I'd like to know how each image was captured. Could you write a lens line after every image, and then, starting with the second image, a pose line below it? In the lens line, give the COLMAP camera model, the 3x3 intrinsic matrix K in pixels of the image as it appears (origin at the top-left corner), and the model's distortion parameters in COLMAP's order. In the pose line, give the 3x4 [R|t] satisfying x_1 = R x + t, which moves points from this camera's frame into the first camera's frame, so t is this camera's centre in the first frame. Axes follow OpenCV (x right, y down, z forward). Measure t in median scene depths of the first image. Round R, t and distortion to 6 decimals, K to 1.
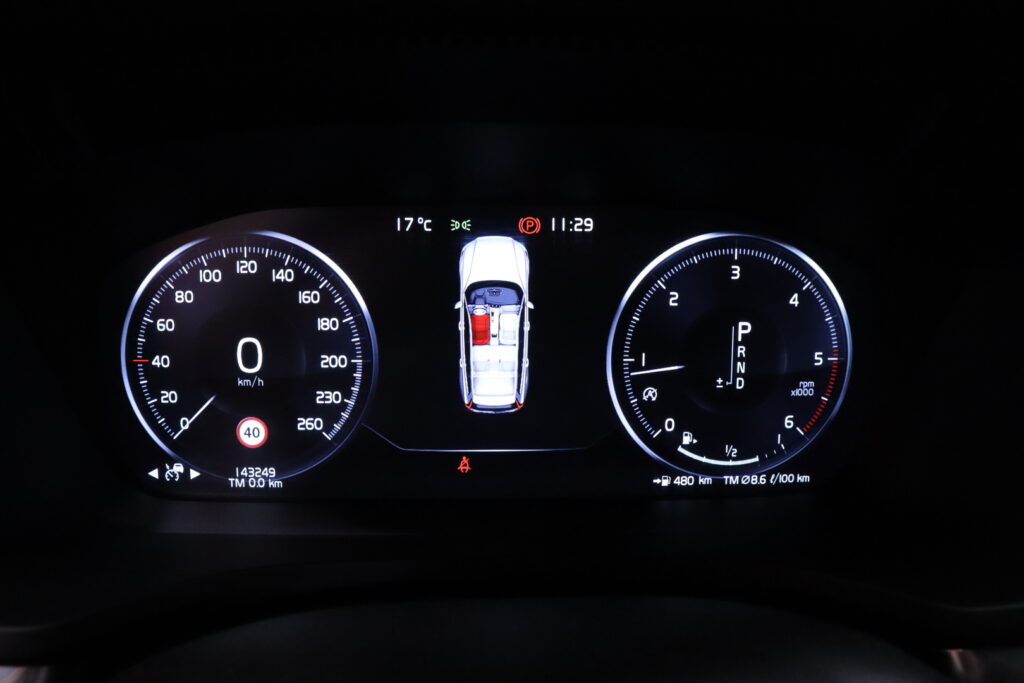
lens RADIAL K [[835.1, 0, 507.6], [0, 835.1, 346.7], [0, 0, 1]] dist [-0.180658, 0.143924]
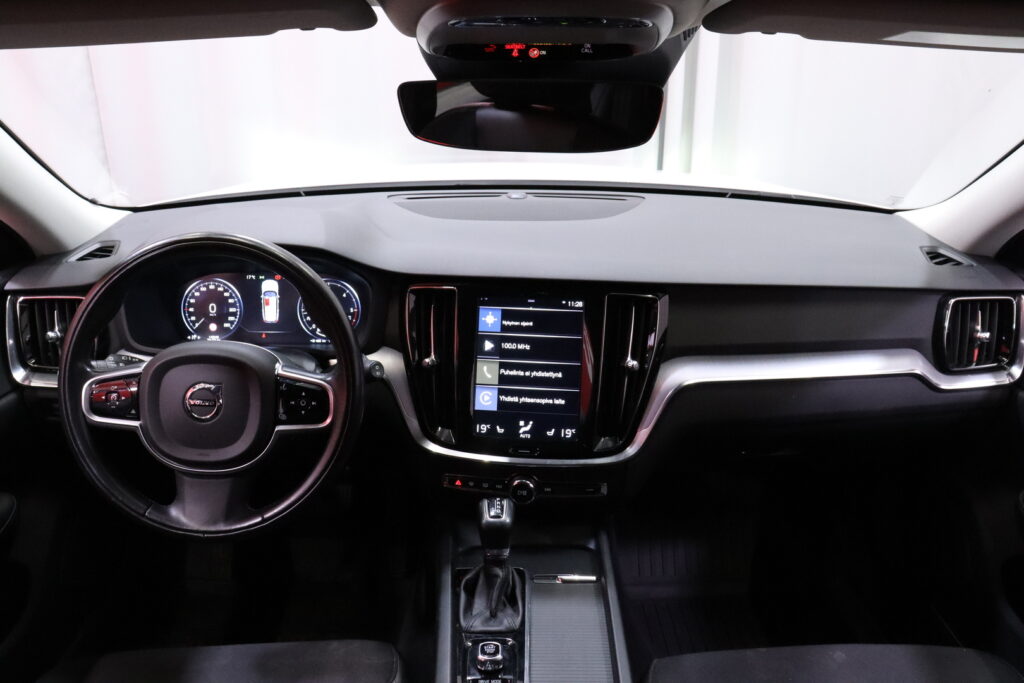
lens RADIAL K [[835.1, 0, 515.8], [0, 835.1, 340.1], [0, 0, 1]] dist [-0.180658, 0.143924]
pose [[0.999633, 0.009719, -0.025276, 1.303136], [-0.009721, 0.999953, 0.000060, 0.154072], [0.025275, 0.000186, 0.999681, -3.038031]]
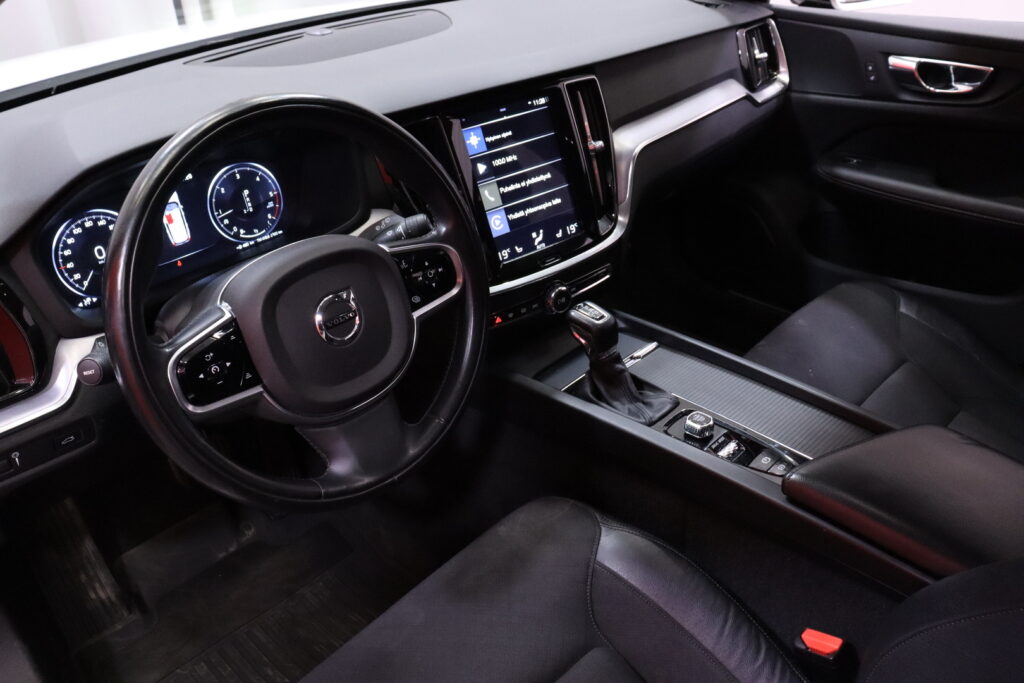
lens RADIAL K [[835.1, 0, 518.0], [0, 835.1, 338.4], [0, 0, 1]] dist [-0.180658, 0.143924]
pose [[0.730455, -0.389947, 0.560693, -0.934736], [0.295317, 0.920597, 0.255519, 0.001744], [-0.615811, -0.021063, 0.787612, -2.140930]]
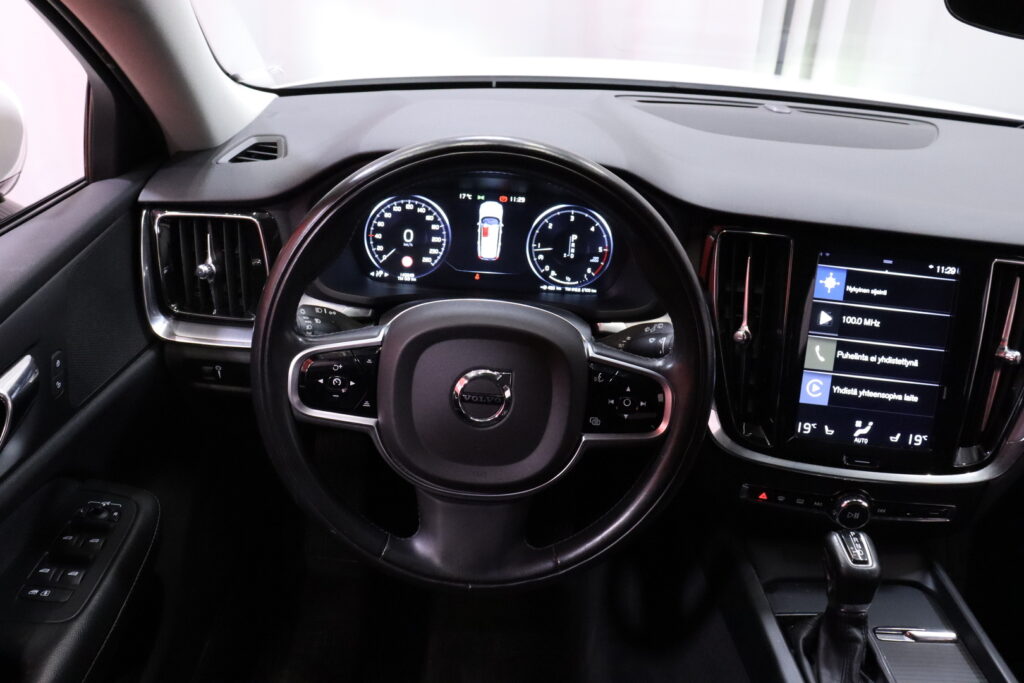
lens RADIAL K [[835.1, 0, 509.5], [0, 835.1, 338.6], [0, 0, 1]] dist [-0.180658, 0.143924]
pose [[0.997600, 0.067020, -0.017411, 0.133528], [-0.064556, 0.991120, 0.116245, 0.006089], [0.025047, -0.114842, 0.993068, -2.042855]]
